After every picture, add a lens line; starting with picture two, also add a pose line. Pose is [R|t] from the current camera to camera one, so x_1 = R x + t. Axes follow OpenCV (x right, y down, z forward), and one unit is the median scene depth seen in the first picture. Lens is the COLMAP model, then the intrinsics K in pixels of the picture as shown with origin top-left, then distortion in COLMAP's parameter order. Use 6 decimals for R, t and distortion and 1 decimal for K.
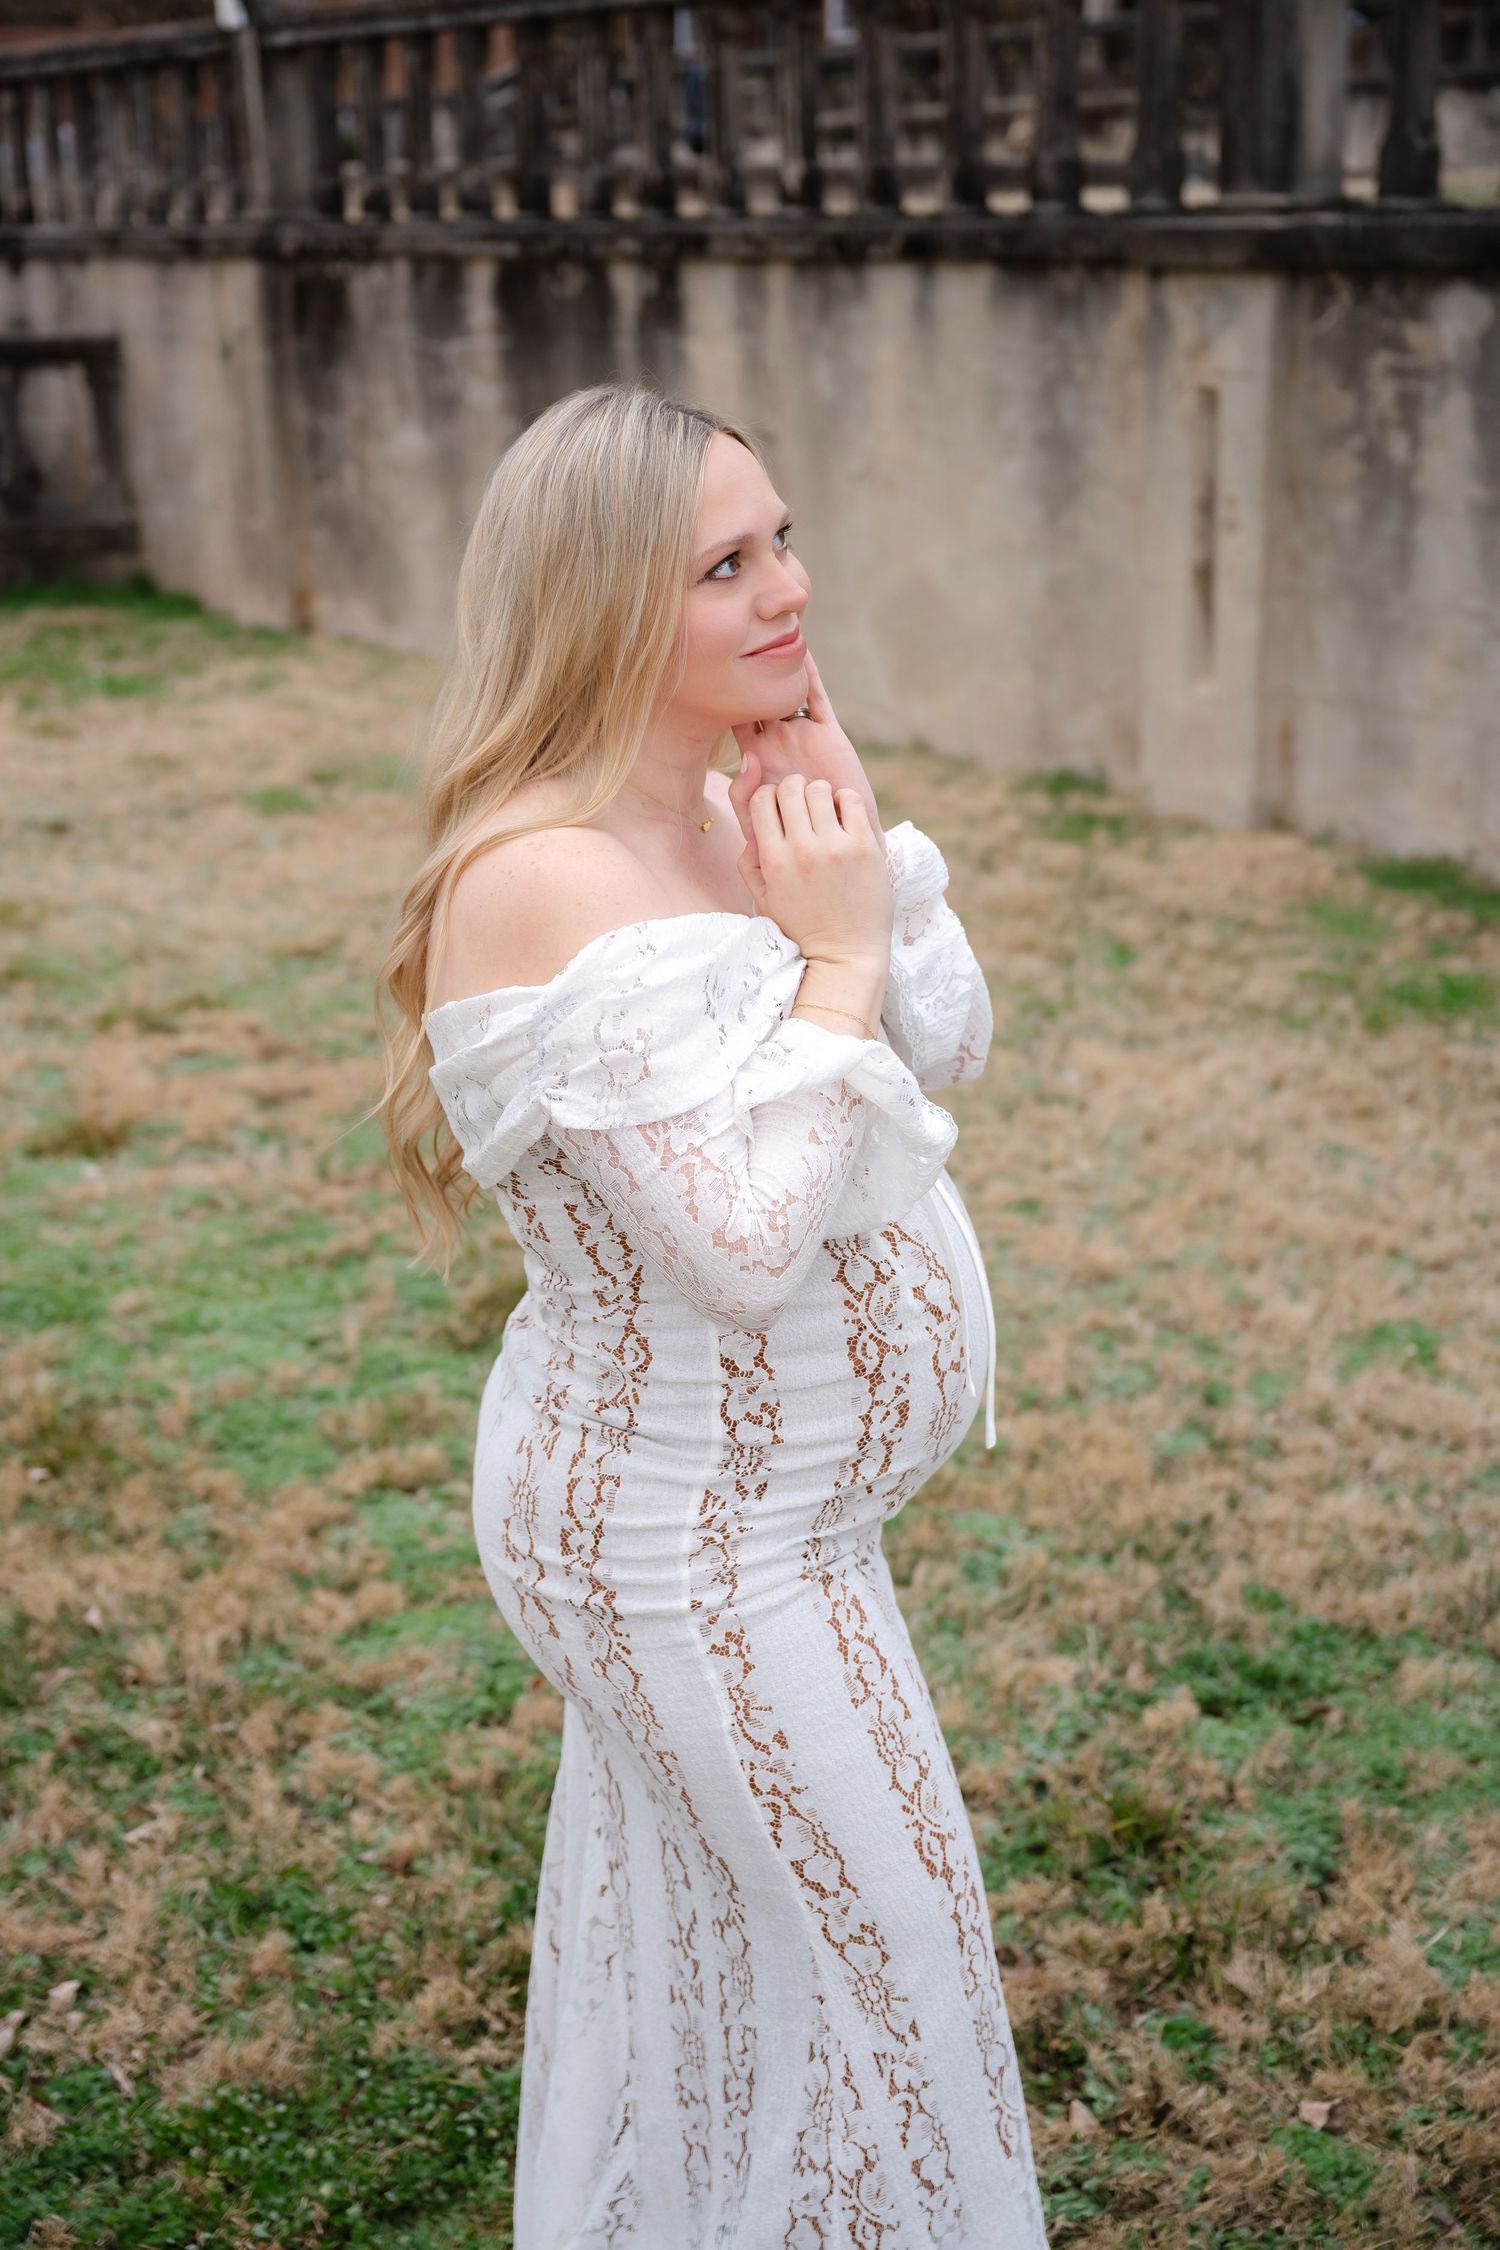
lens RADIAL K [[3159.6, 0, 728.7], [0, 3159.6, 1121.9], [0, 0, 1]] dist [0.024746, 0.000000]
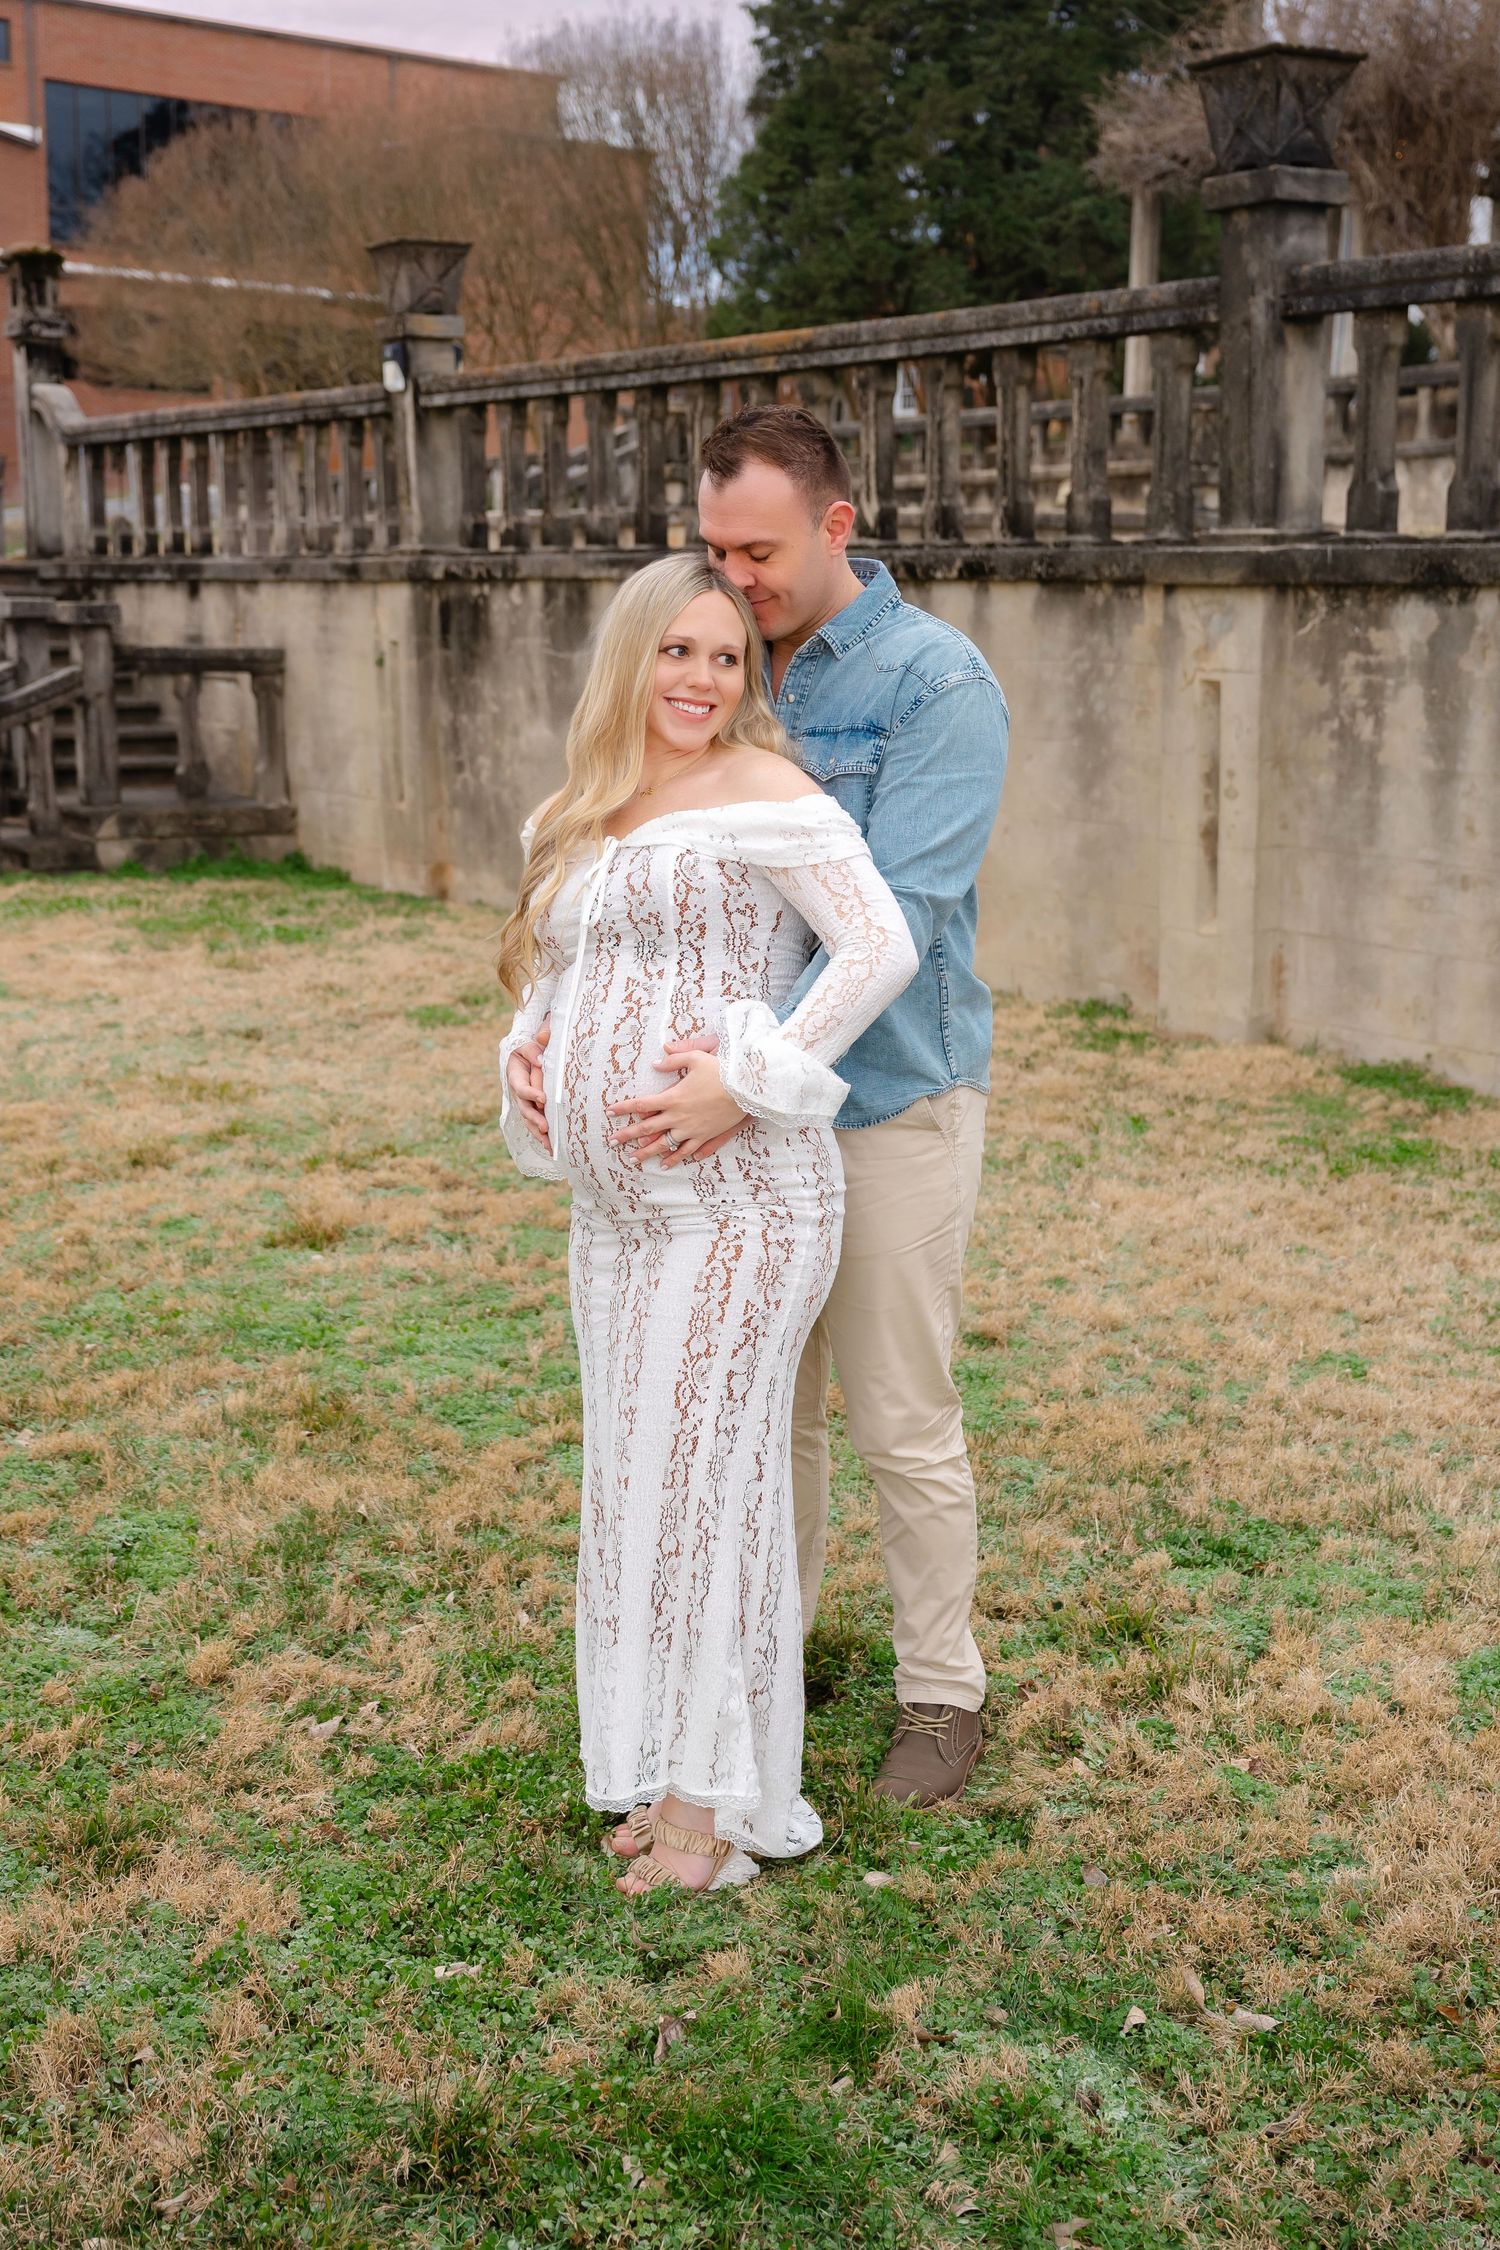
lens RADIAL K [[2988.3, 0, 769.0], [0, 2988.3, 1126.3], [0, 0, 1]] dist [0.013844, 0.000000]
pose [[0.999861, 0.015022, -0.007300, -0.009871], [-0.015650, 0.995320, -0.095356, 0.057329], [0.005834, 0.095457, 0.995416, -0.148371]]
